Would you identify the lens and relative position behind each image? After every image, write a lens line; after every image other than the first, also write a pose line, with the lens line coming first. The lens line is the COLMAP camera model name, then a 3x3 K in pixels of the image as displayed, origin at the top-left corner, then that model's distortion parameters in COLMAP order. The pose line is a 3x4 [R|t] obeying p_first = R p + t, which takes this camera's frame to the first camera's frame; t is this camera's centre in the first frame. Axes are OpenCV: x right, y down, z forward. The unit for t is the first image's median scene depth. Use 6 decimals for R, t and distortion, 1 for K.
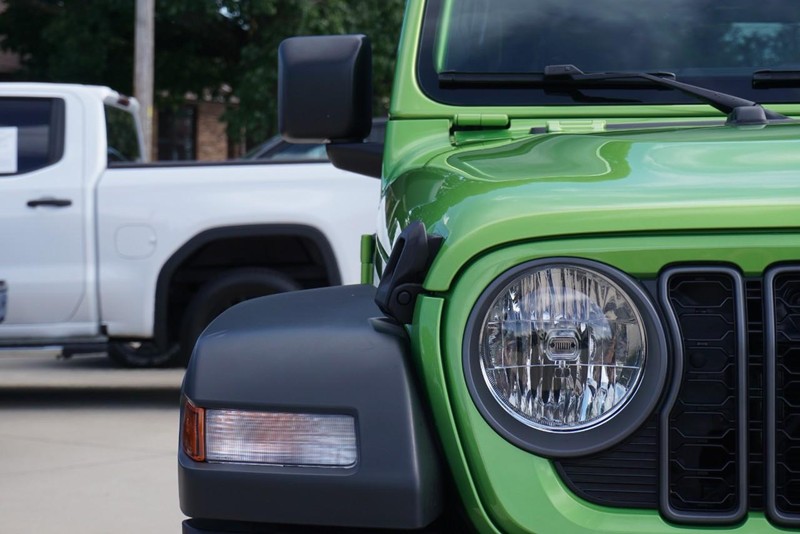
lens RADIAL K [[1986.7, 0, 400.4], [0, 1986.7, 264.7], [0, 0, 1]] dist [0.215424, 0.000000]
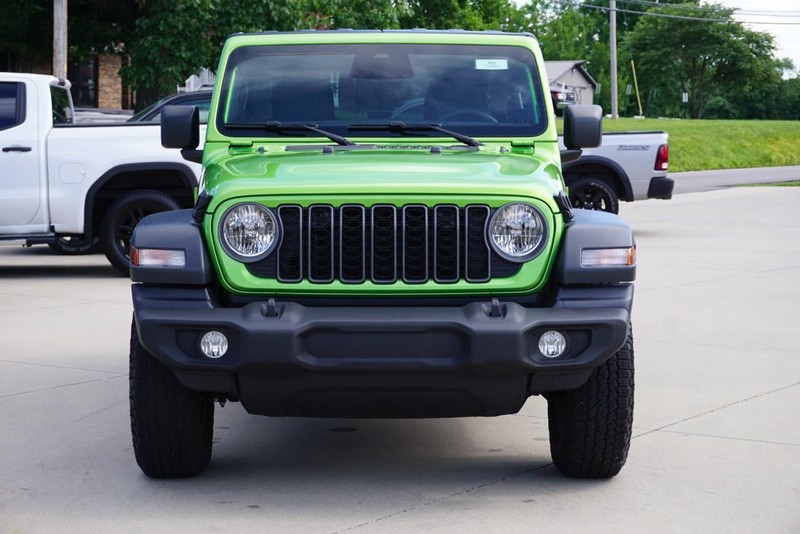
lens RADIAL K [[1986.7, 0, 426.7], [0, 1986.7, 242.1], [0, 0, 1]] dist [0.215424, 0.000000]
pose [[0.997611, -0.006499, 0.068769, 0.062639], [0.003861, 0.999254, 0.038421, -0.026566], [-0.068967, -0.038064, 0.996892, -0.966239]]
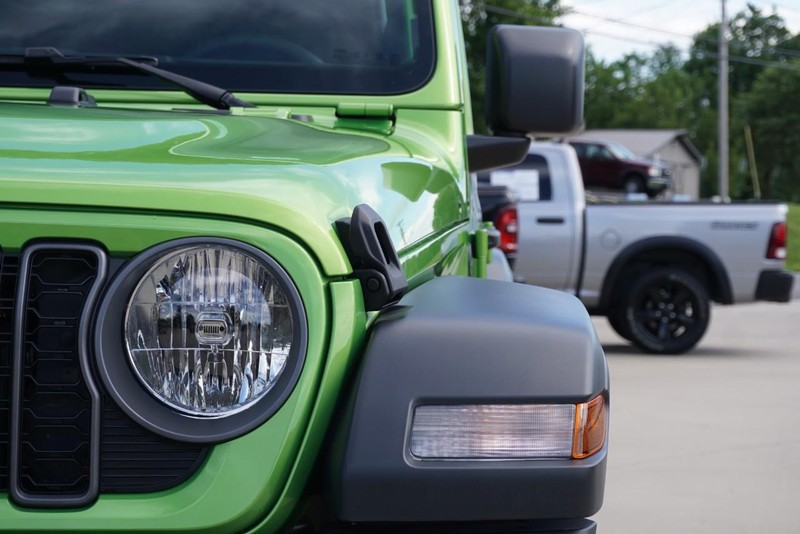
lens RADIAL K [[1986.7, 0, 368.9], [0, 1986.7, 299.0], [0, 0, 1]] dist [0.215424, 0.000000]
pose [[0.999503, 0.023373, -0.021156, 0.266548], [-0.023042, 0.999610, 0.015774, 0.004950], [0.021516, -0.015279, 0.999652, 0.010447]]
